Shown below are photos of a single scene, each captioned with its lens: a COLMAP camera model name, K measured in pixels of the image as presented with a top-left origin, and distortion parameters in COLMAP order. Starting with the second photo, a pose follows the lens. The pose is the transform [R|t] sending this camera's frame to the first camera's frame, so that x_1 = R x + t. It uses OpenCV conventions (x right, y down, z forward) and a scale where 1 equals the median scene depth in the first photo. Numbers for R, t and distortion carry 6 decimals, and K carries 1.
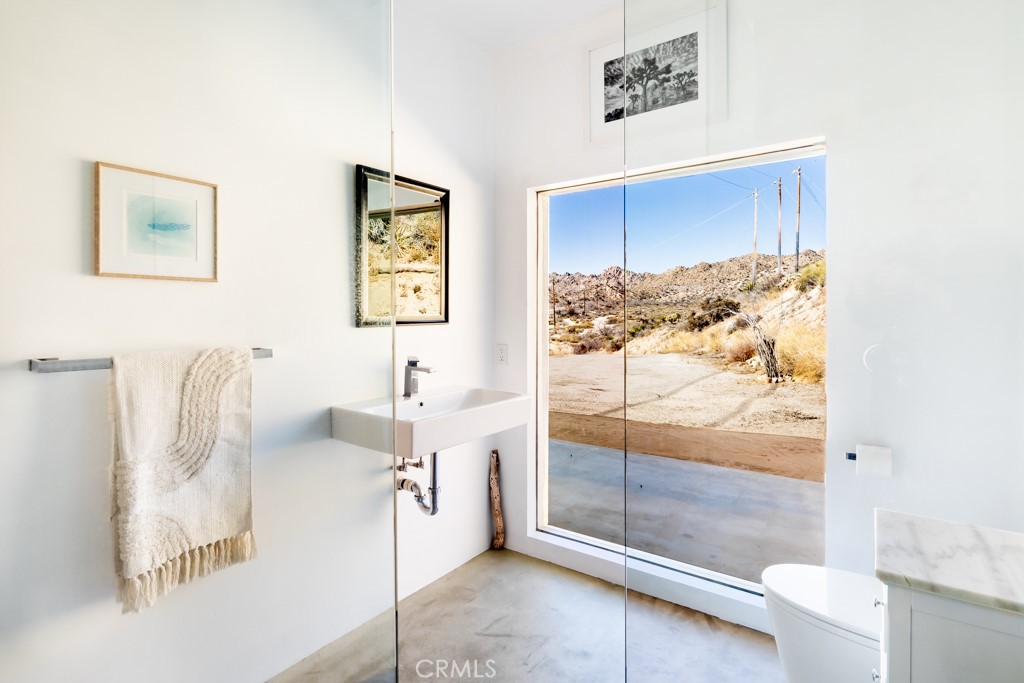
lens RADIAL K [[503.4, 0, 527.1], [0, 503.4, 323.3], [0, 0, 1]] dist [0.013763, -0.000863]
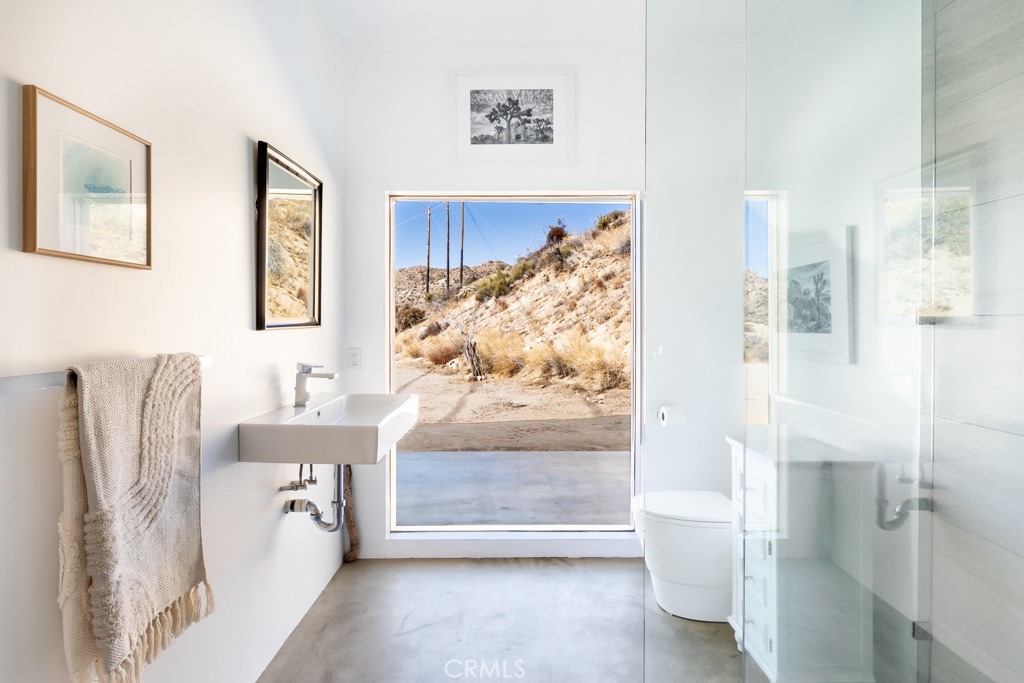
lens RADIAL K [[503.4, 0, 516.4], [0, 503.4, 331.8], [0, 0, 1]] dist [0.013763, -0.000863]
pose [[0.818920, -0.010541, 0.573812, -0.419599], [0.009608, 0.999943, 0.004656, 0.009982], [-0.573828, 0.001700, 0.818974, 0.037833]]
